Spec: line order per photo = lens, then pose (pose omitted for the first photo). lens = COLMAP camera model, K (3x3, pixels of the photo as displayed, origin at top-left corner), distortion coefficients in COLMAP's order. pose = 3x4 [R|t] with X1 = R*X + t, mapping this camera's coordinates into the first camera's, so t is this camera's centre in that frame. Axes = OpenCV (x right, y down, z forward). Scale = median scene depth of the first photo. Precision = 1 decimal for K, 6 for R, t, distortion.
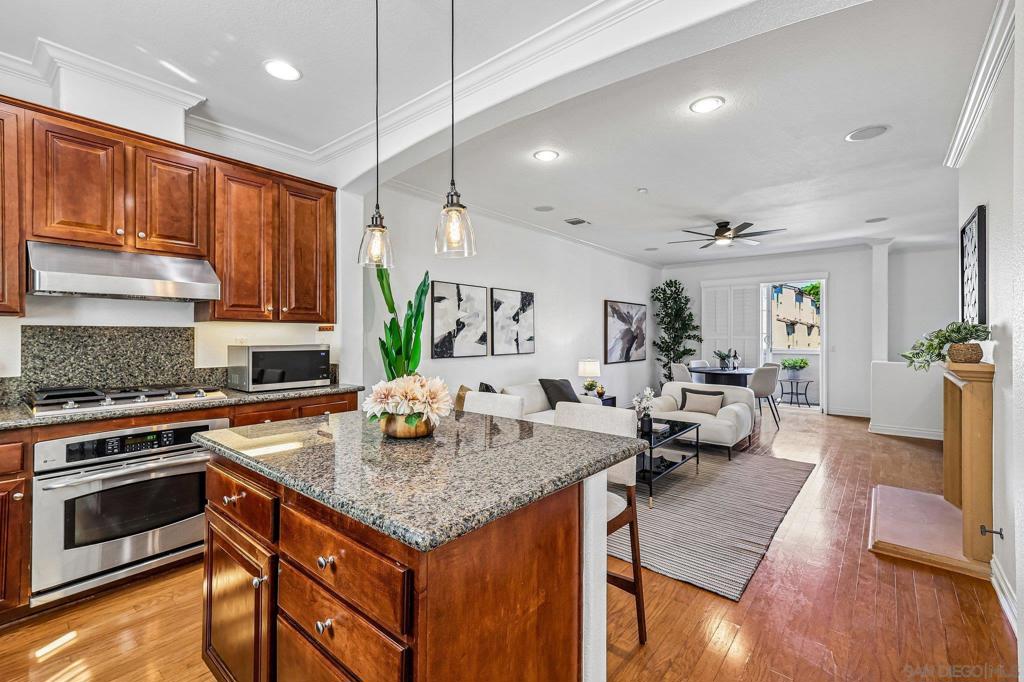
lens RADIAL K [[445.7, 0, 512.6], [0, 445.7, 335.5], [0, 0, 1]] dist [0.015384, 0.000098]
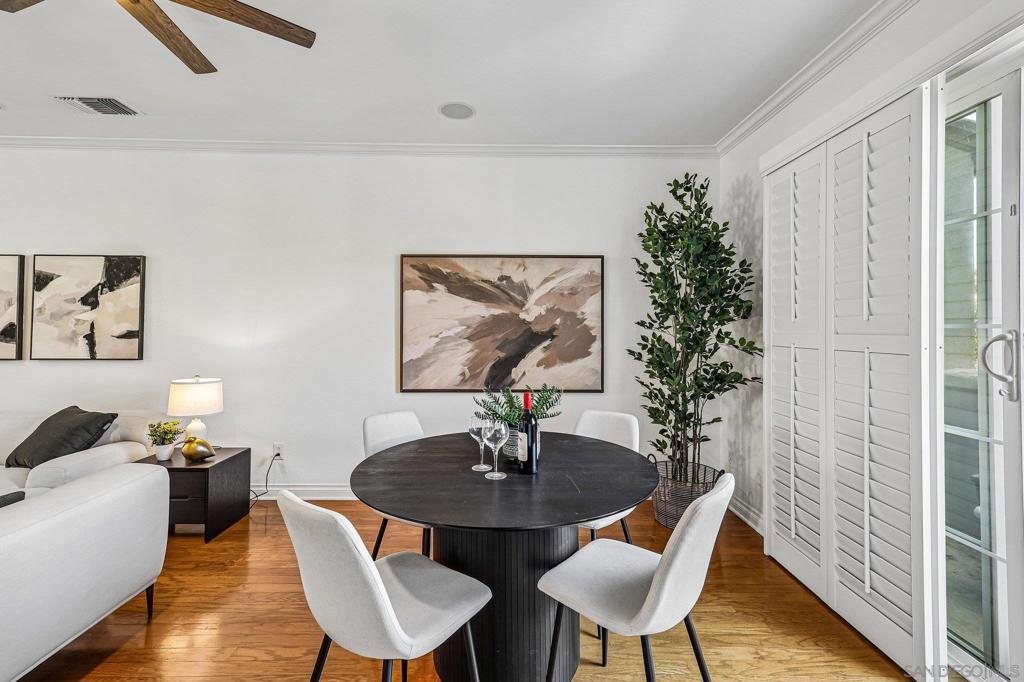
lens RADIAL K [[445.2, 0, 510.7], [0, 445.2, 325.4], [0, 0, 1]] dist [0.012306, -0.000240]
pose [[0.648512, -0.002380, -0.761201, 1.267456], [-0.005011, 0.999960, -0.007396, -0.004826], [0.761188, 0.008611, 0.648474, 1.556970]]
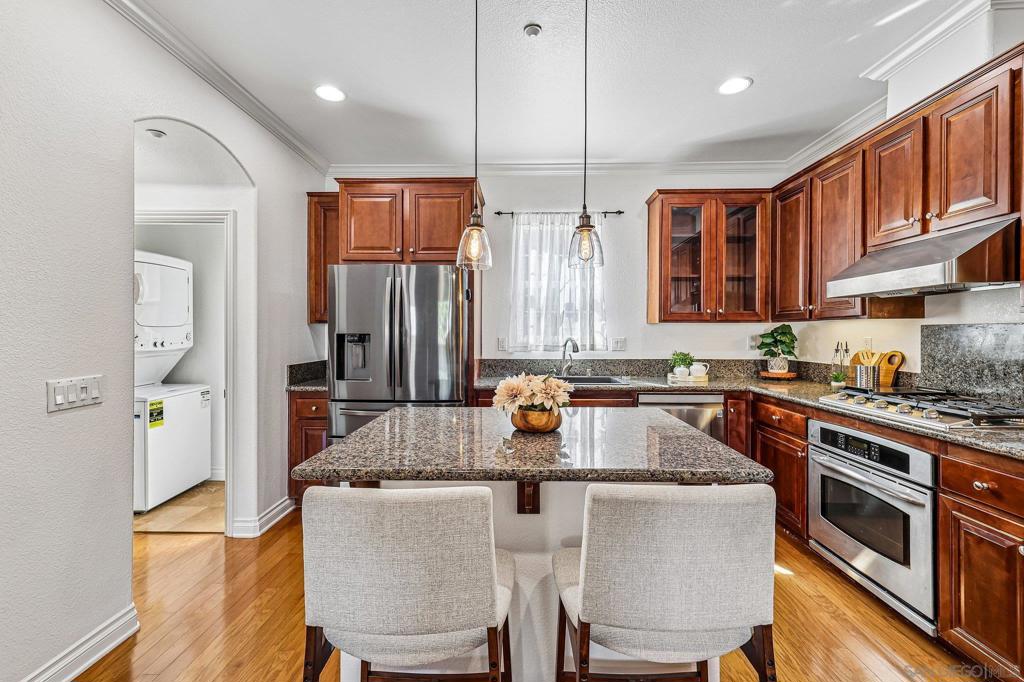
lens RADIAL K [[444.1, 0, 511.6], [0, 444.1, 335.4], [0, 0, 1]] dist [0.013585, -0.000143]
pose [[-0.783498, 0.000801, -0.621393, 0.212696], [-0.000885, 0.999997, 0.002404, -0.000842], [0.621393, 0.002434, -0.783495, 0.799892]]
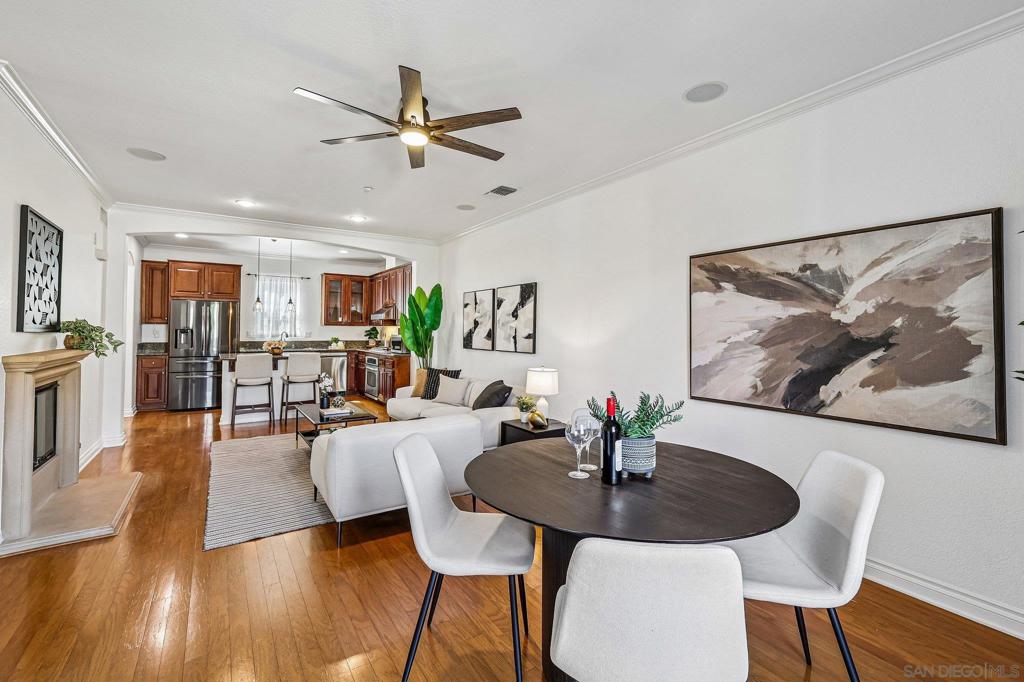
lens RADIAL K [[447.3, 0, 511.3], [0, 447.3, 323.8], [0, 0, 1]] dist [0.010856, -0.000245]
pose [[-0.288738, -0.017712, -0.957244, 1.378394], [-0.007627, 0.999840, -0.016199, -0.004401], [0.957378, 0.002623, -0.288827, 1.898695]]
